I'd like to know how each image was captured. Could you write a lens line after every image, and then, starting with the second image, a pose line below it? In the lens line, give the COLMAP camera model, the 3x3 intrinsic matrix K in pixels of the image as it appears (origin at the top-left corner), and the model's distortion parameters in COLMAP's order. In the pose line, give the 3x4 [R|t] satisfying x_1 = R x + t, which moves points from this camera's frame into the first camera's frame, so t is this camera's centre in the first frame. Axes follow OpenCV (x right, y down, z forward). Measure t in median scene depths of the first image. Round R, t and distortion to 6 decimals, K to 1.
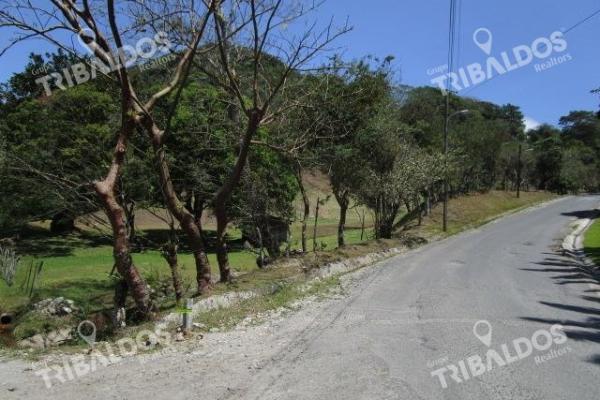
lens RADIAL K [[431.6, 0, 264.5], [0, 431.6, 199.7], [0, 0, 1]] dist [0.008086, 0.009835]
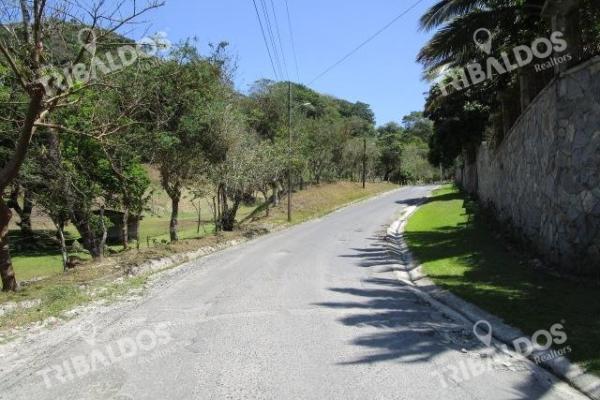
lens RADIAL K [[431.6, 0, 264.5], [0, 431.6, 199.7], [0, 0, 1]] dist [0.008086, 0.009835]
pose [[0.966150, -0.021406, 0.257093, 0.102483], [0.018511, 0.999735, 0.013676, 0.007100], [-0.257317, -0.008454, 0.966290, 0.035286]]
